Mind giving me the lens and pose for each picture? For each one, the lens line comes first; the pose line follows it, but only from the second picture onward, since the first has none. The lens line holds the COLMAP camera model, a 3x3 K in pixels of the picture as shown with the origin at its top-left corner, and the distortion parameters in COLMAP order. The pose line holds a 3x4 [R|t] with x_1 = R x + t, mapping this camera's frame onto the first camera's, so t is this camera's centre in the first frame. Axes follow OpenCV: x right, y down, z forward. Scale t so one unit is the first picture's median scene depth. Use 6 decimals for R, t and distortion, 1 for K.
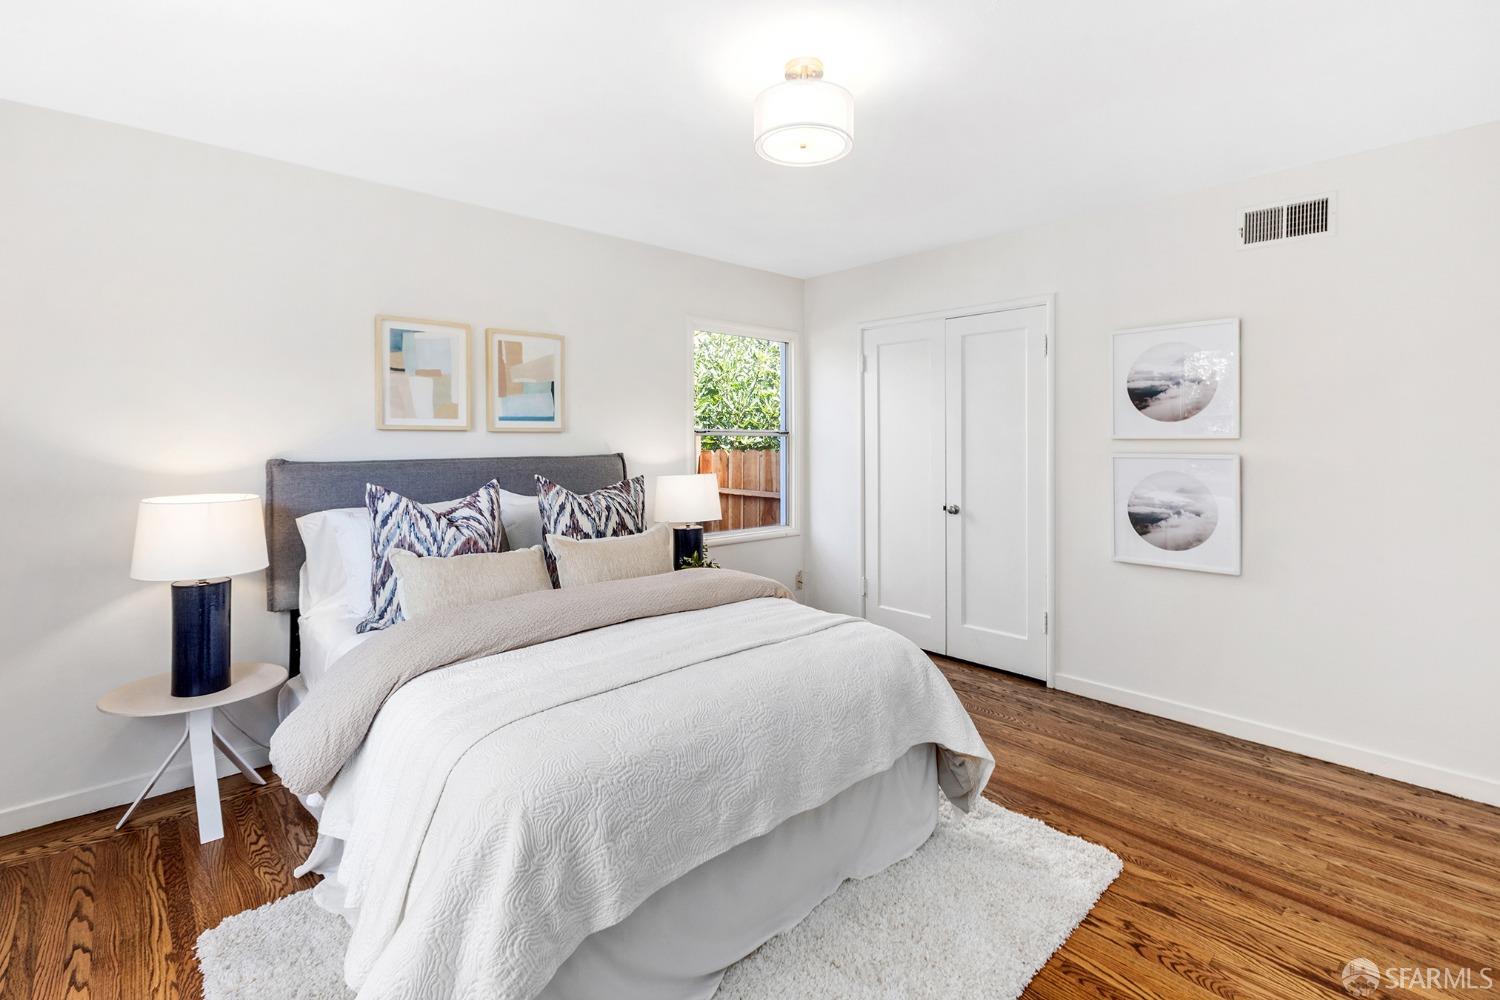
lens RADIAL K [[685.1, 0, 759.5], [0, 685.1, 451.3], [0, 0, 1]] dist [0.000020, -0.000255]
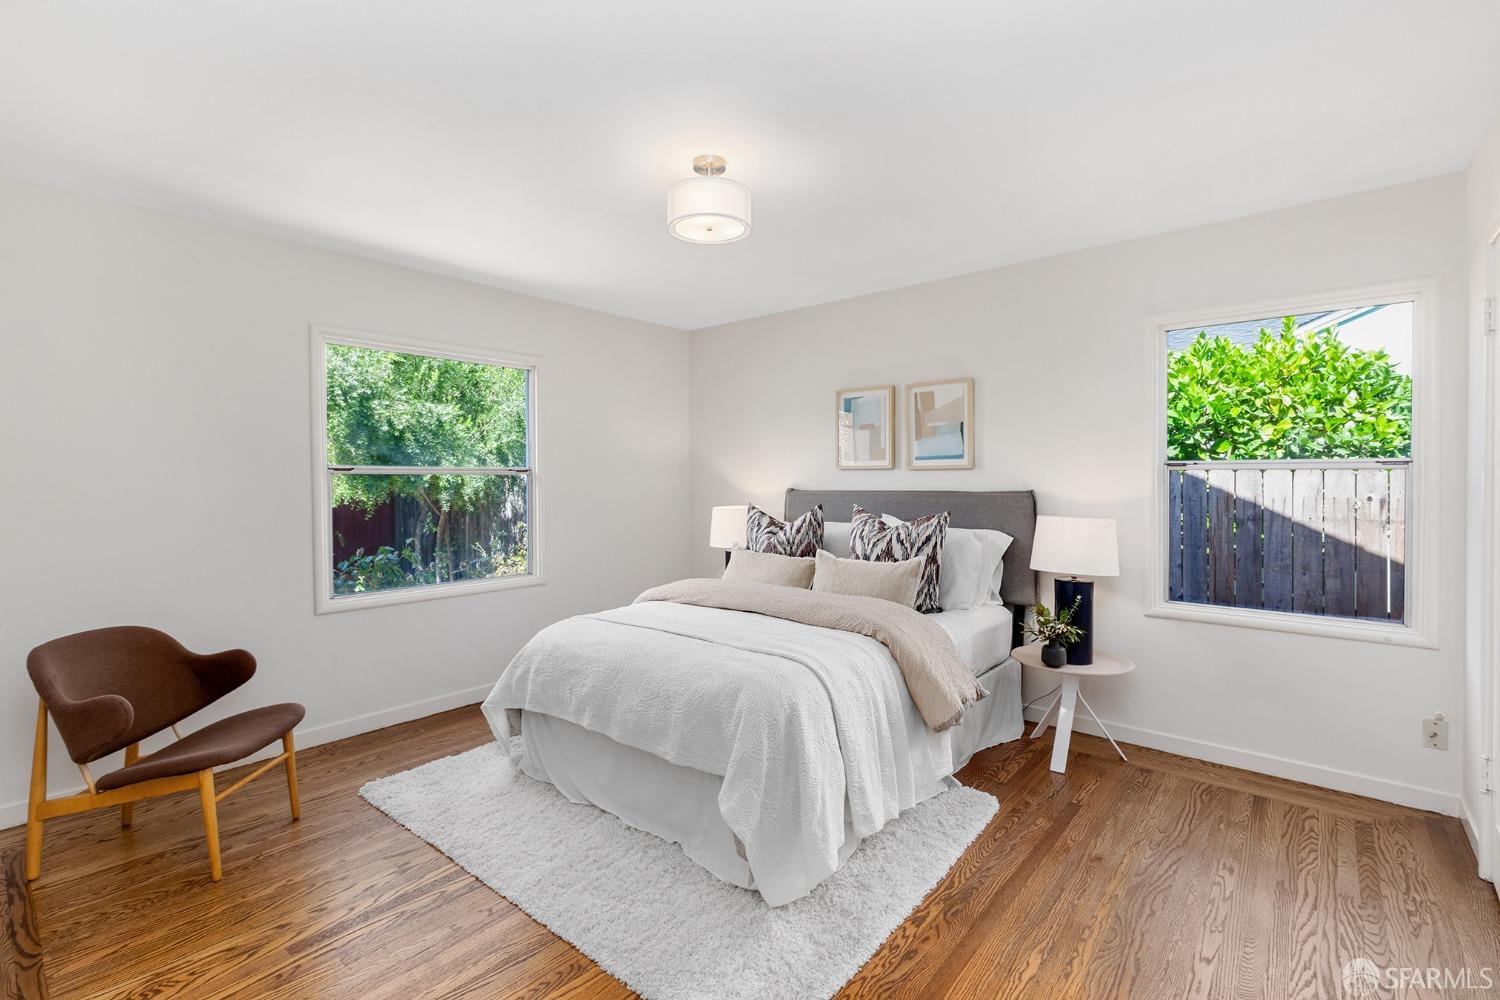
lens RADIAL K [[683.7, 0, 745.6], [0, 683.7, 491.9], [0, 0, 1]] dist [0.000770, 0.000055]
pose [[0.117967, 0.021470, -0.992785, 0.849660], [-0.013781, 0.999705, 0.019982, -0.010128], [0.992922, 0.011325, 0.118229, 0.625951]]
